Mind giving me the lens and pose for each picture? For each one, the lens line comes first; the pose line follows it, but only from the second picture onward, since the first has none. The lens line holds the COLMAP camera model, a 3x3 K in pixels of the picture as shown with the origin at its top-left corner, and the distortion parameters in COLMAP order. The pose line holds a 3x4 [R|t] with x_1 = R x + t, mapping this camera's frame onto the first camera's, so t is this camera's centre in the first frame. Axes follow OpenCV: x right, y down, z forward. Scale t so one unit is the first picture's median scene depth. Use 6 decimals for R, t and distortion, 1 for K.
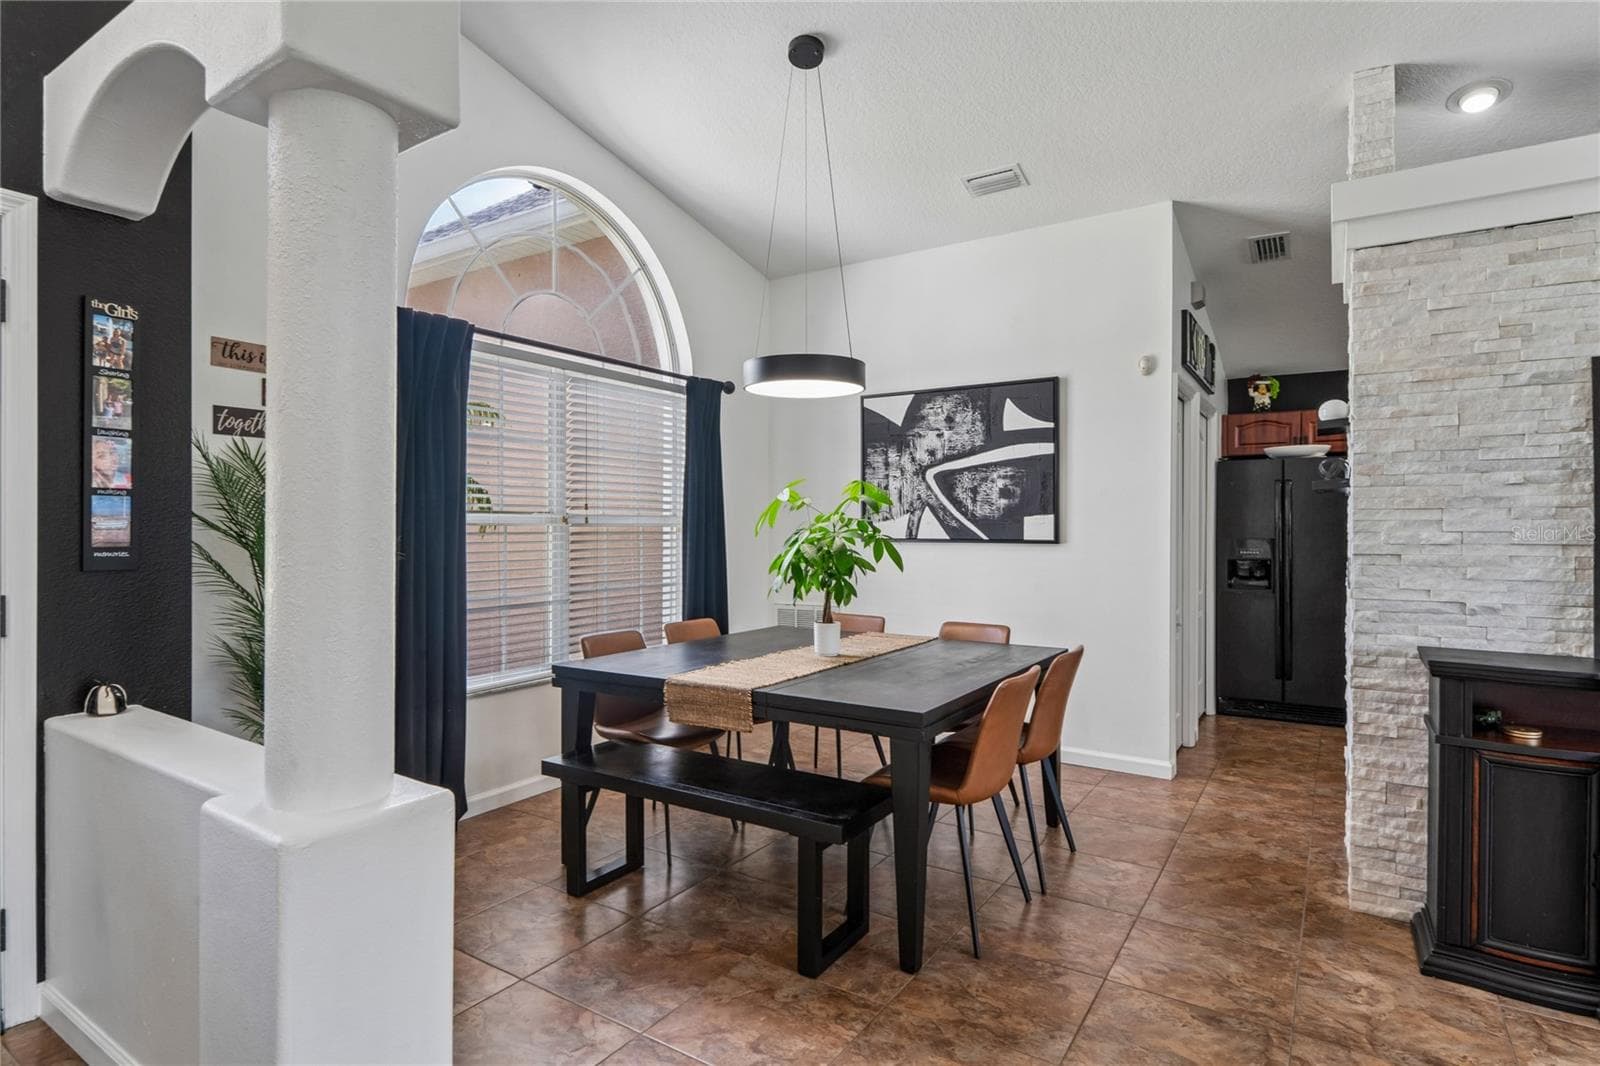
lens RADIAL K [[818.6, 0, 794.1], [0, 818.6, 530.9], [0, 0, 1]] dist [-0.003837, -0.000592]
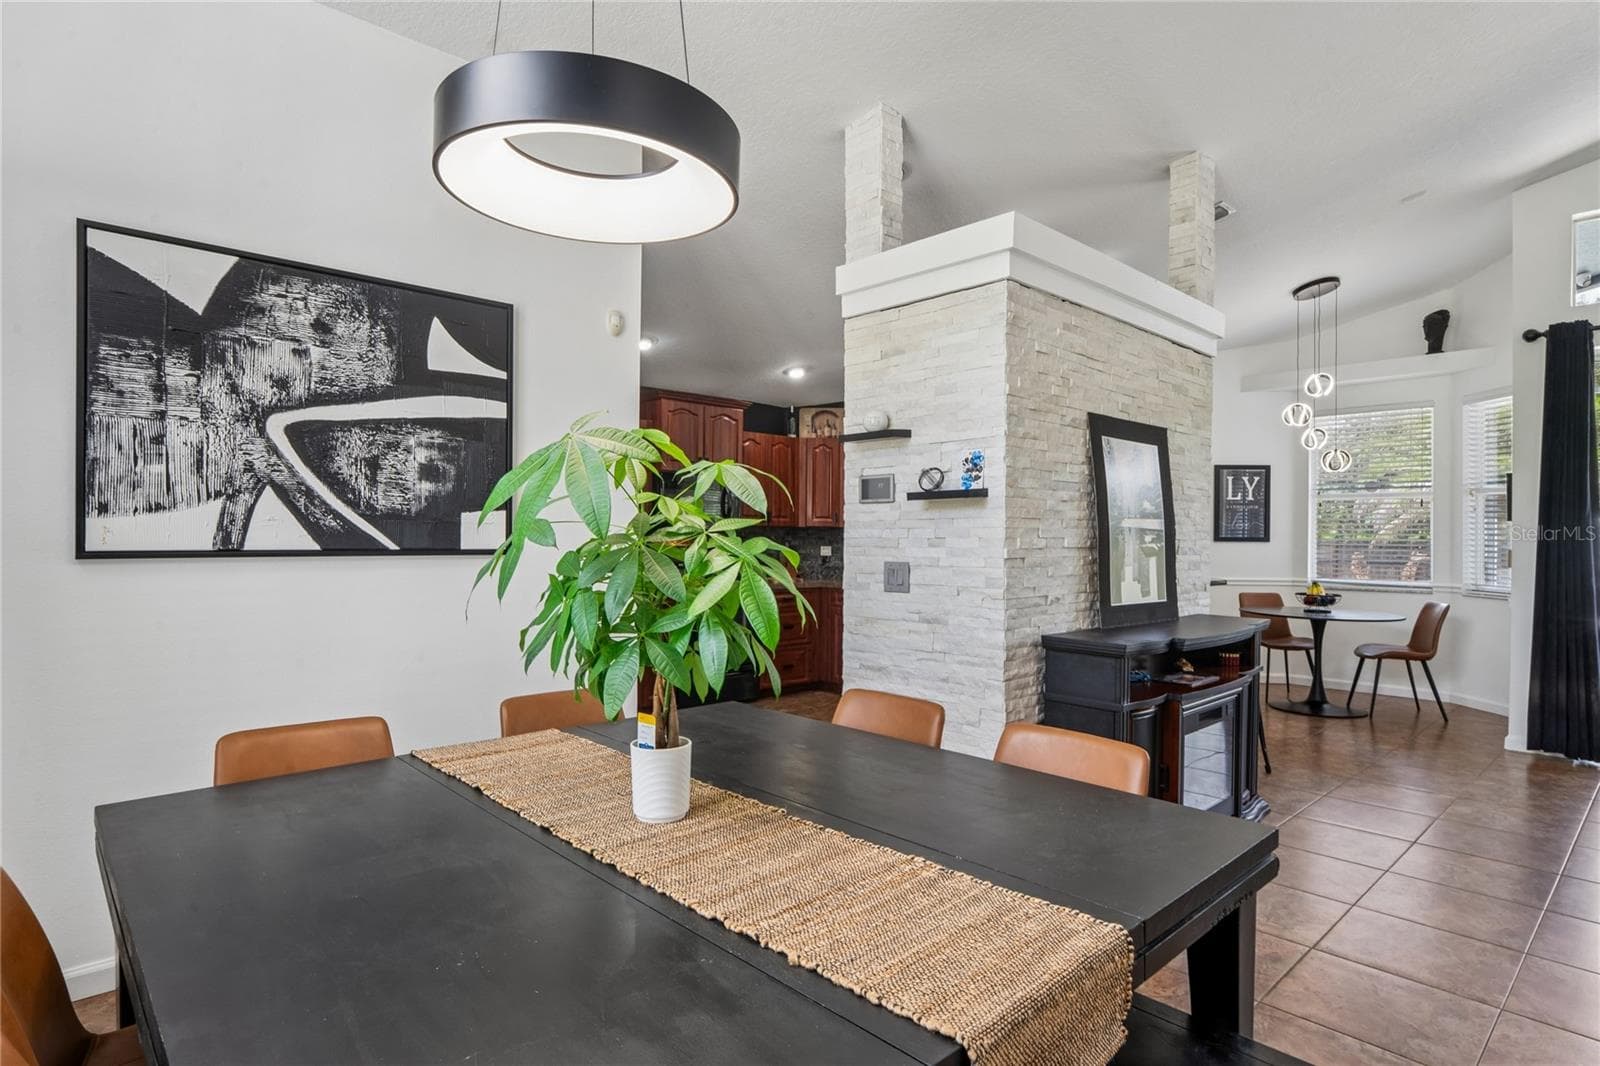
lens RADIAL K [[855.9, 0, 800.0], [0, 855.9, 533.0], [0, 0, 1]] dist [0.000021, 0.001039]
pose [[0.243593, 0.004246, 0.969868, -0.277811], [-0.003952, 0.999986, -0.003385, -0.000428], [-0.969870, -0.003009, 0.243606, 0.559694]]
